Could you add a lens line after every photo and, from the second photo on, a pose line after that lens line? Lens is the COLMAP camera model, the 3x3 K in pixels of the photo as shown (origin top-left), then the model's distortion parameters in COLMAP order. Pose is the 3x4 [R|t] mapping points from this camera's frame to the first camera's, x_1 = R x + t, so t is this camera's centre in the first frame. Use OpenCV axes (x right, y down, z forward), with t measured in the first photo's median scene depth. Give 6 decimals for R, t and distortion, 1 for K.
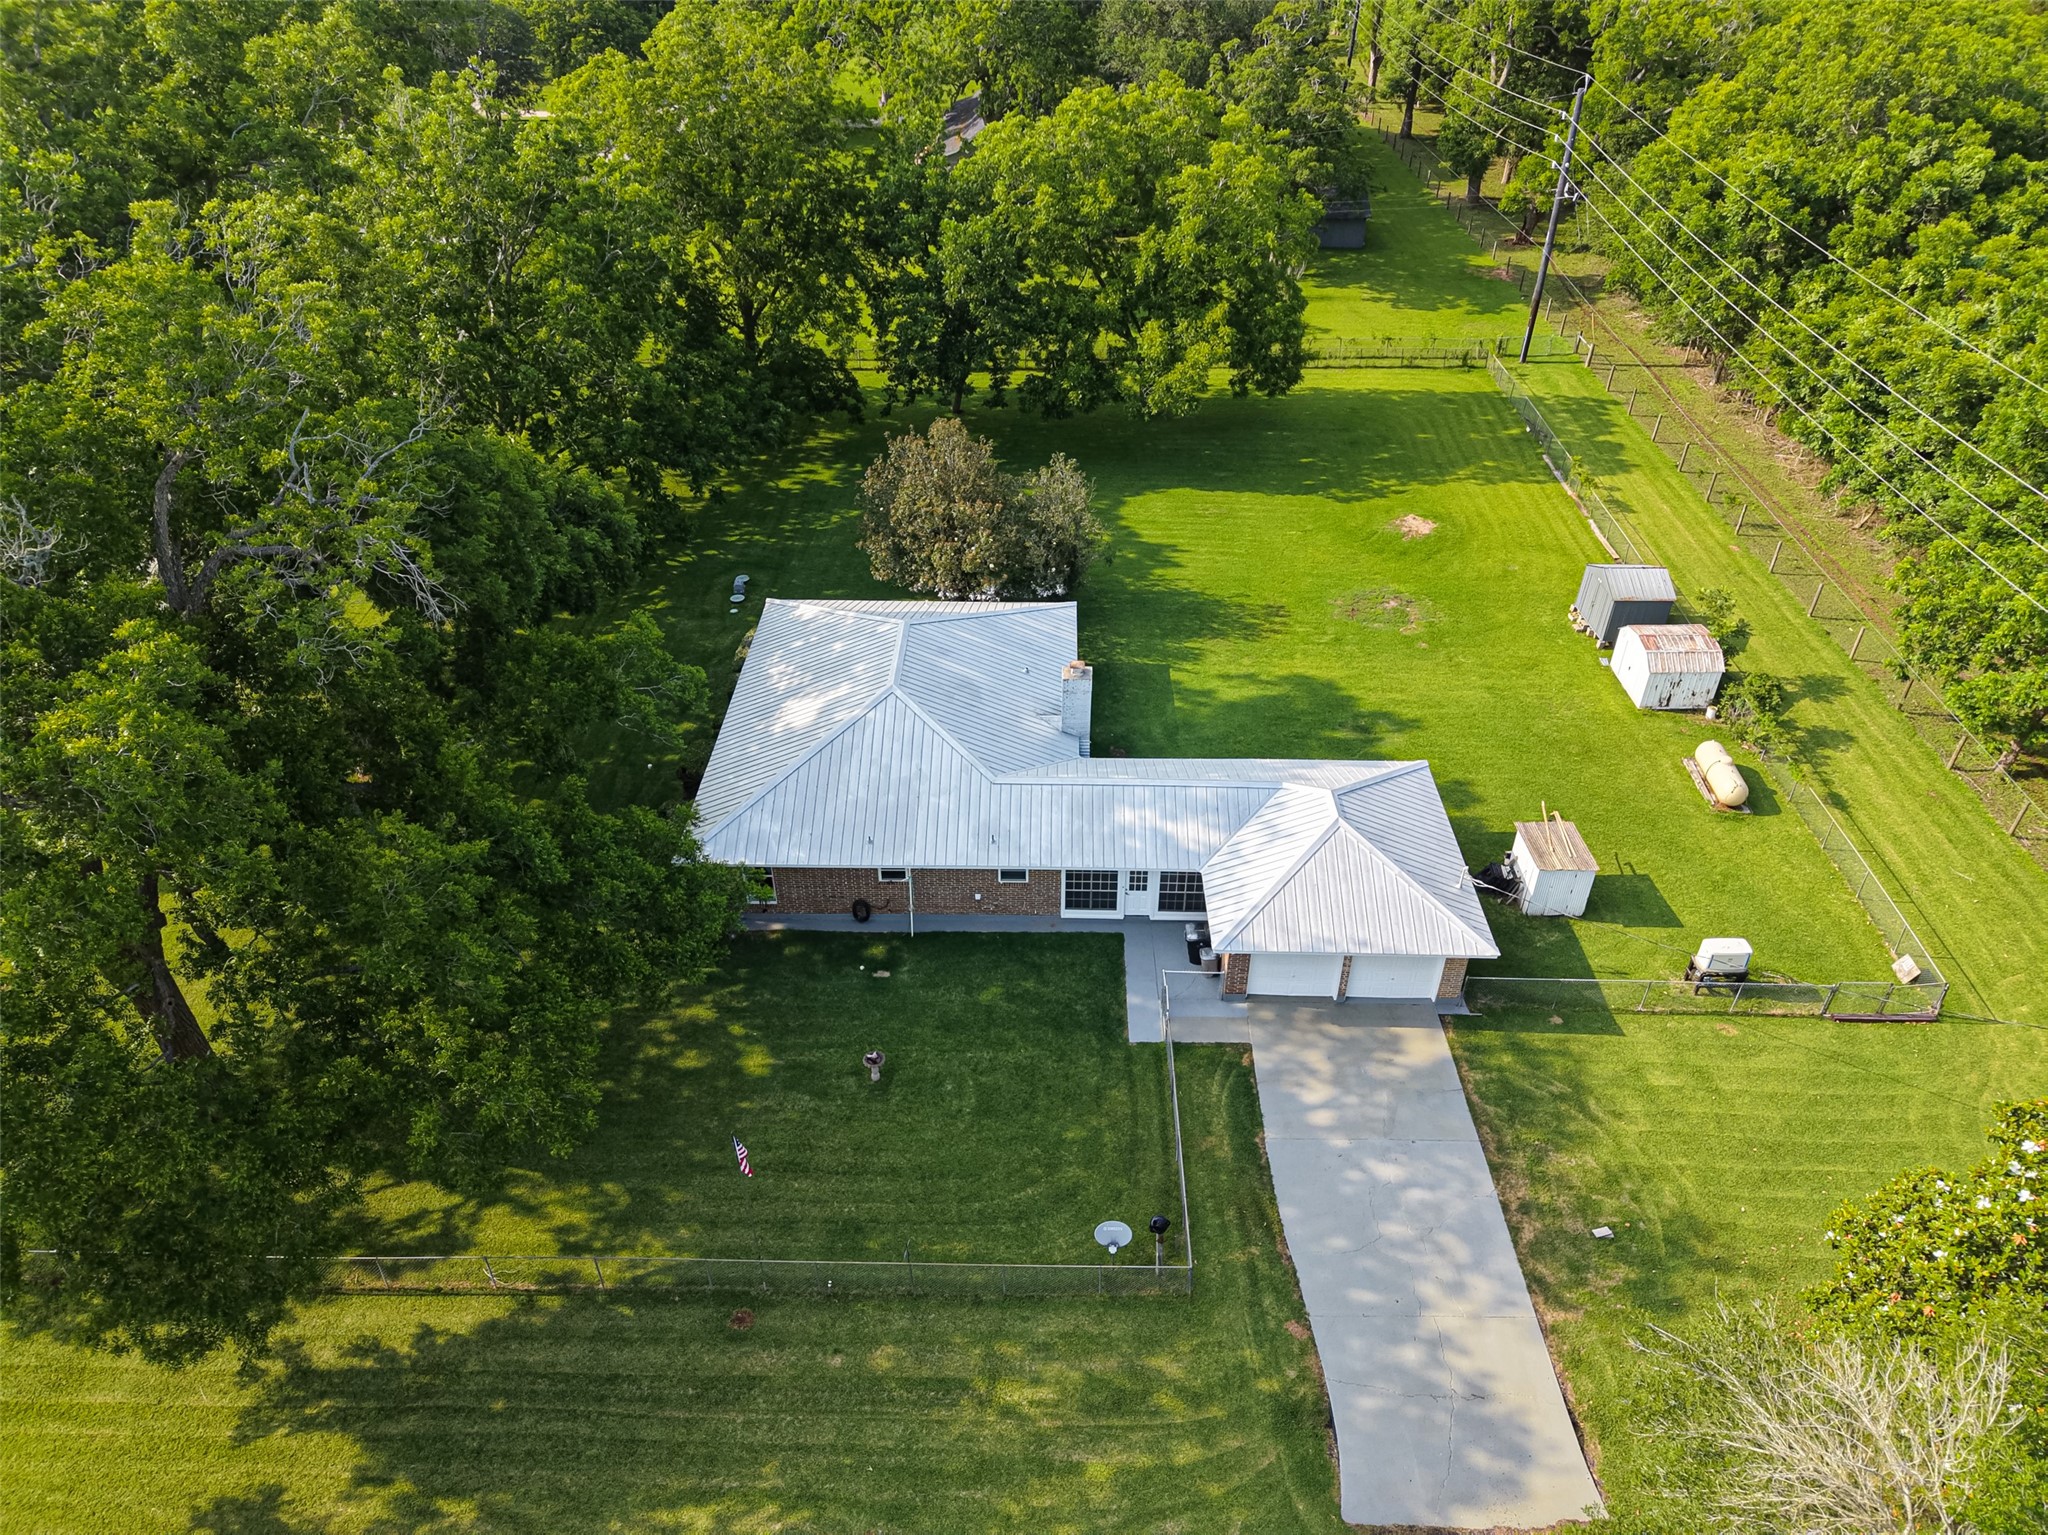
lens RADIAL K [[1359.0, 0, 1039.8], [0, 1359.0, 773.7], [0, 0, 1]] dist [0.022599, -0.017889]
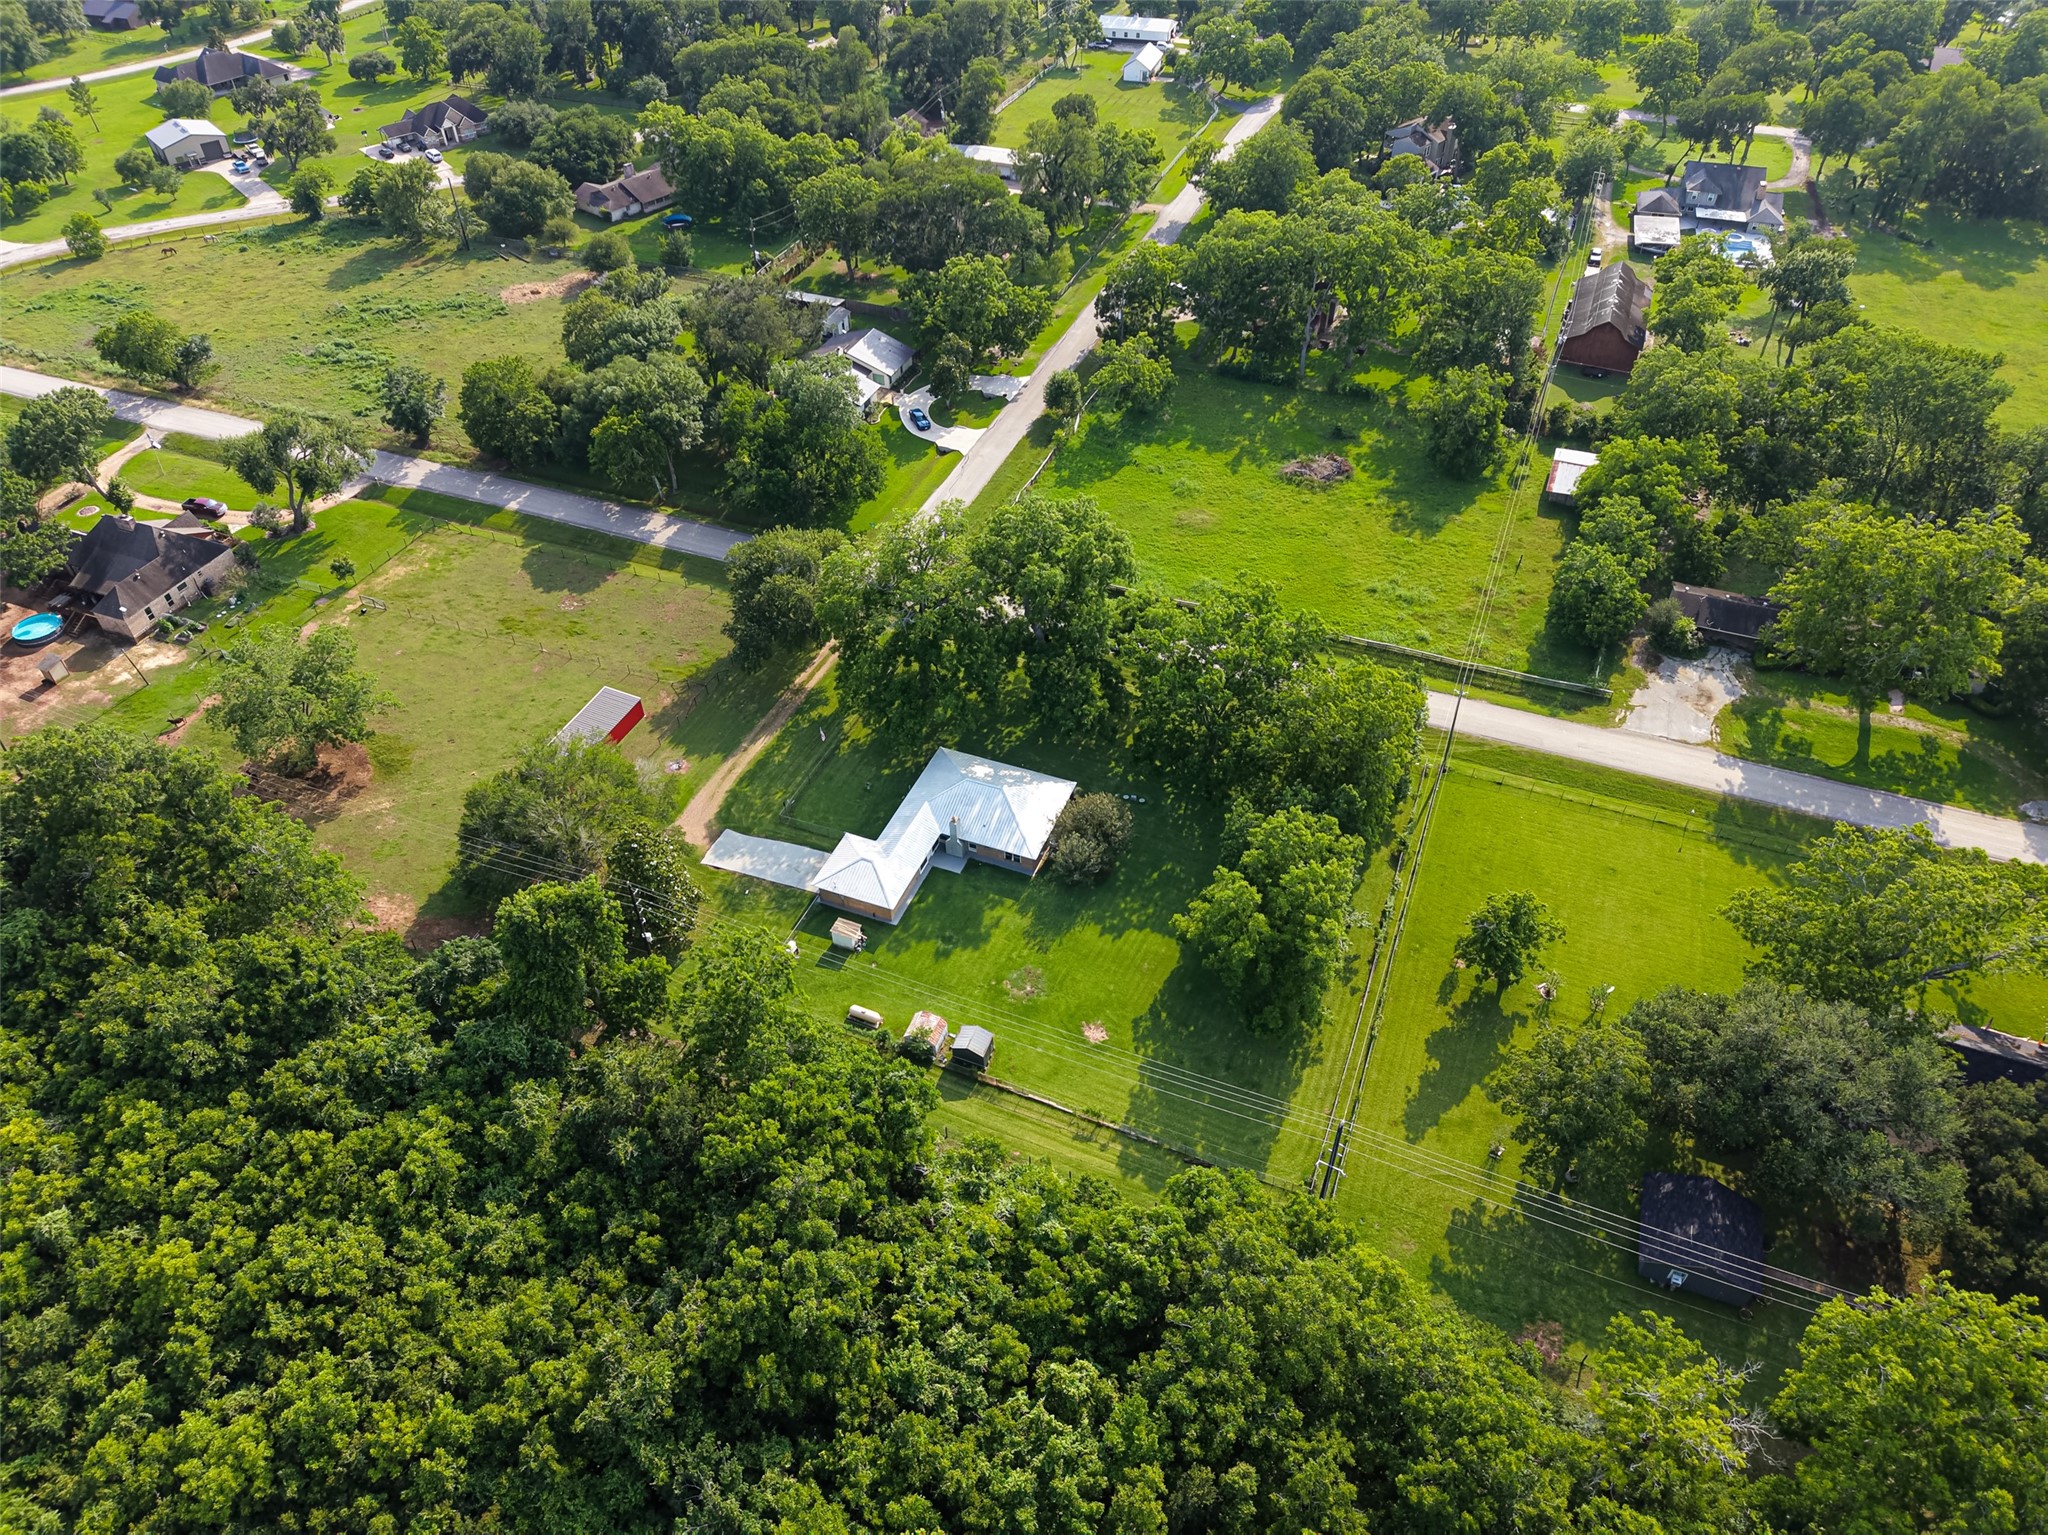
lens RADIAL K [[1359.0, 0, 1036.2], [0, 1359.0, 765.6], [0, 0, 1]] dist [0.022599, -0.017889]
pose [[-0.329807, 0.652423, -0.682328, 2.370253], [-0.554378, 0.451174, 0.699362, -2.835653], [0.764129, 0.608922, 0.212888, 0.485502]]
